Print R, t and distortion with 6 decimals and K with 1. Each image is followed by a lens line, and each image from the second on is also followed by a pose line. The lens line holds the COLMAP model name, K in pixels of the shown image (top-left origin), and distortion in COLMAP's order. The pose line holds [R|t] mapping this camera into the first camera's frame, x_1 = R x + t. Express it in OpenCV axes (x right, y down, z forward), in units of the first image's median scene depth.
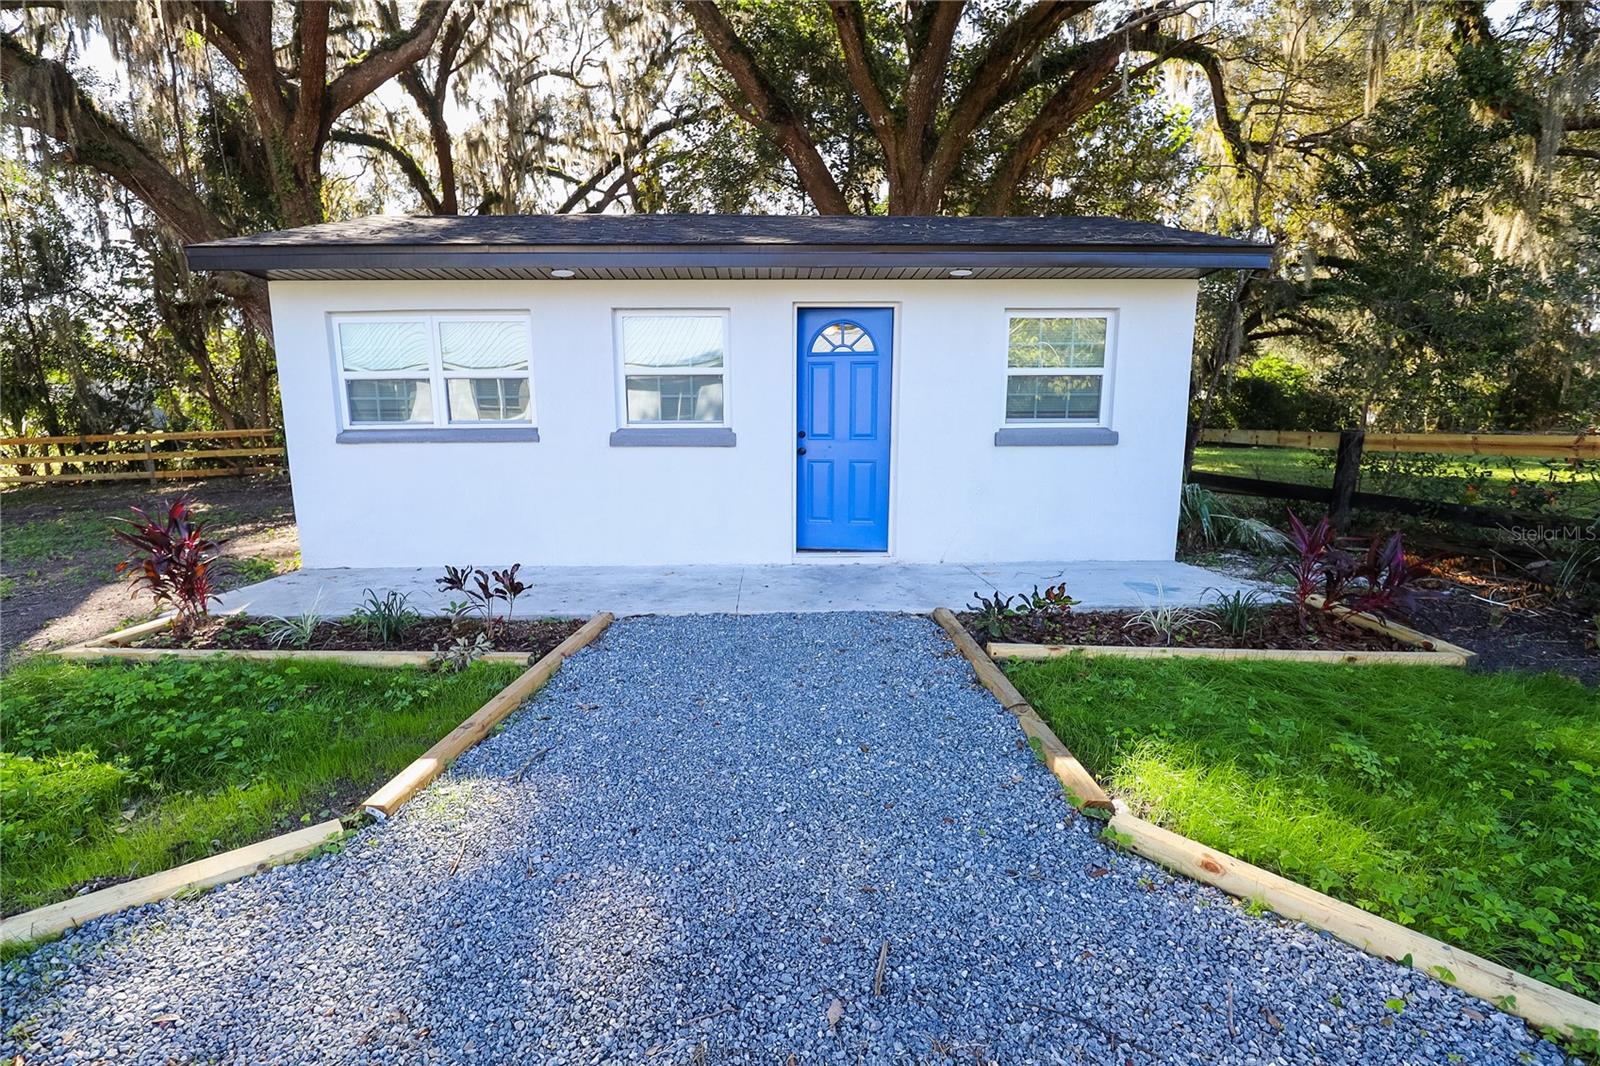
lens RADIAL K [[745.8, 0, 797.3], [0, 745.8, 530.5], [0, 0, 1]] dist [-0.016590, -0.000207]
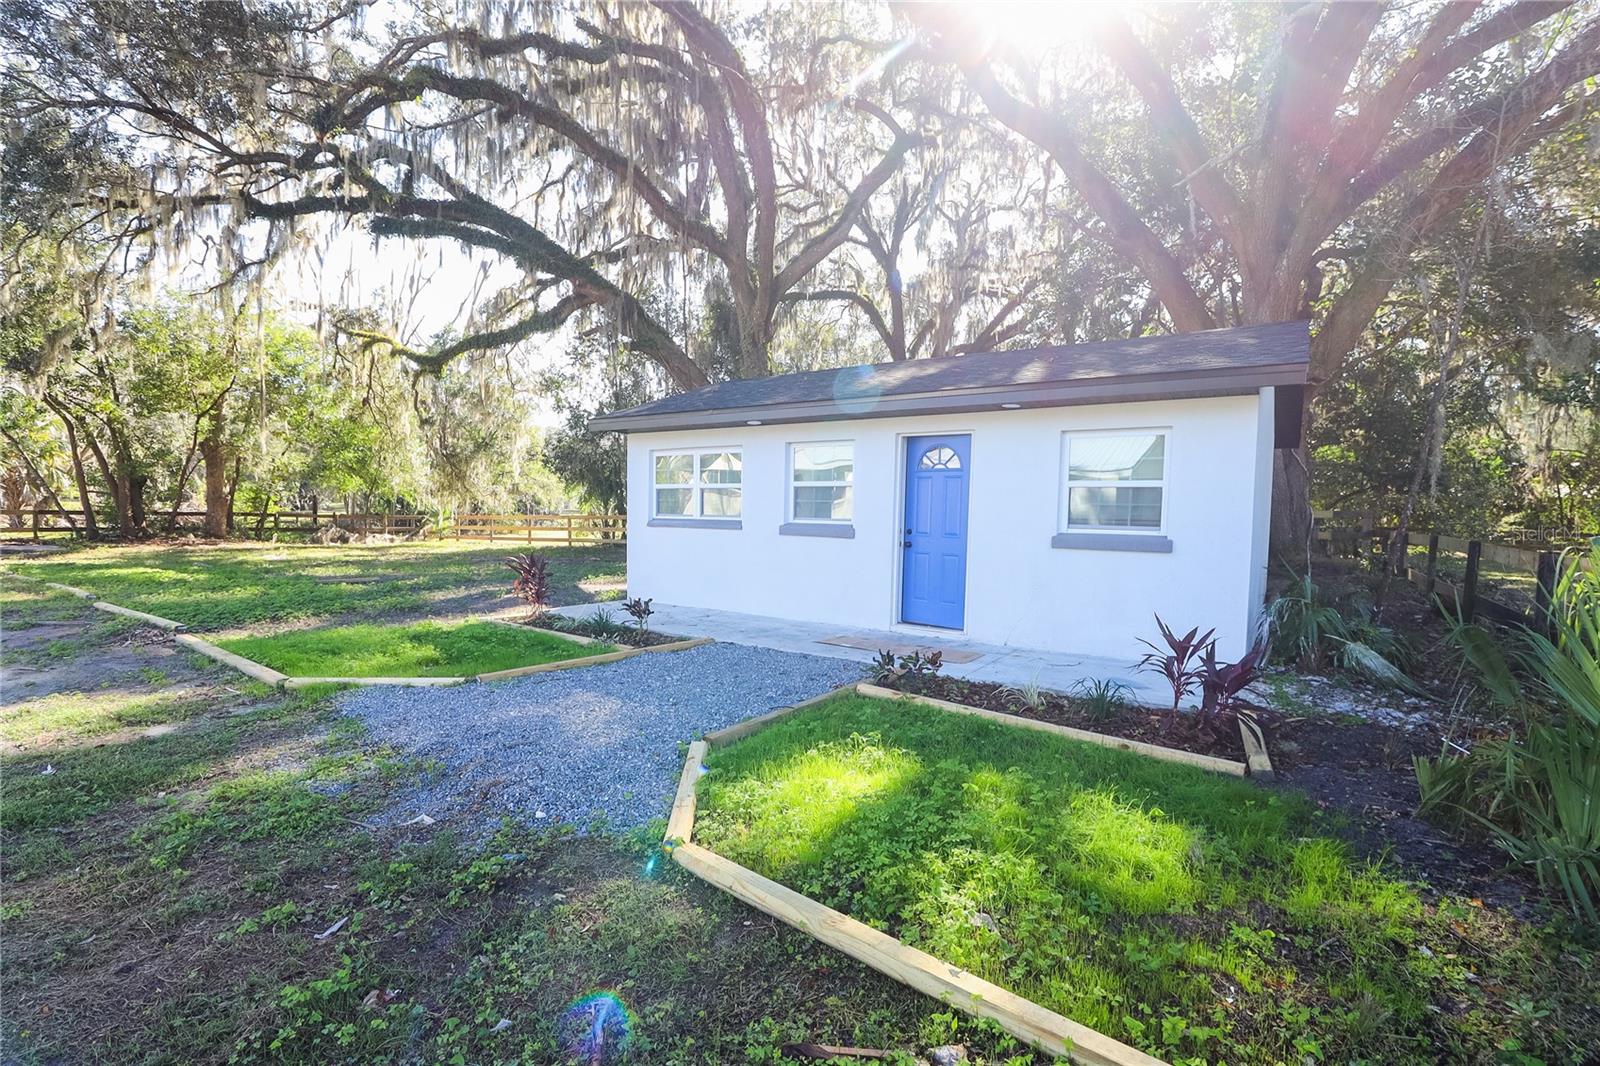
lens RADIAL K [[745.8, 0, 807.3], [0, 745.8, 539.4], [0, 0, 1]] dist [-0.016590, -0.000207]
pose [[0.810834, 0.044164, -0.583608, 0.616160], [-0.107462, 0.991431, -0.074277, -0.001101], [0.575327, 0.122942, 0.808631, -0.142657]]
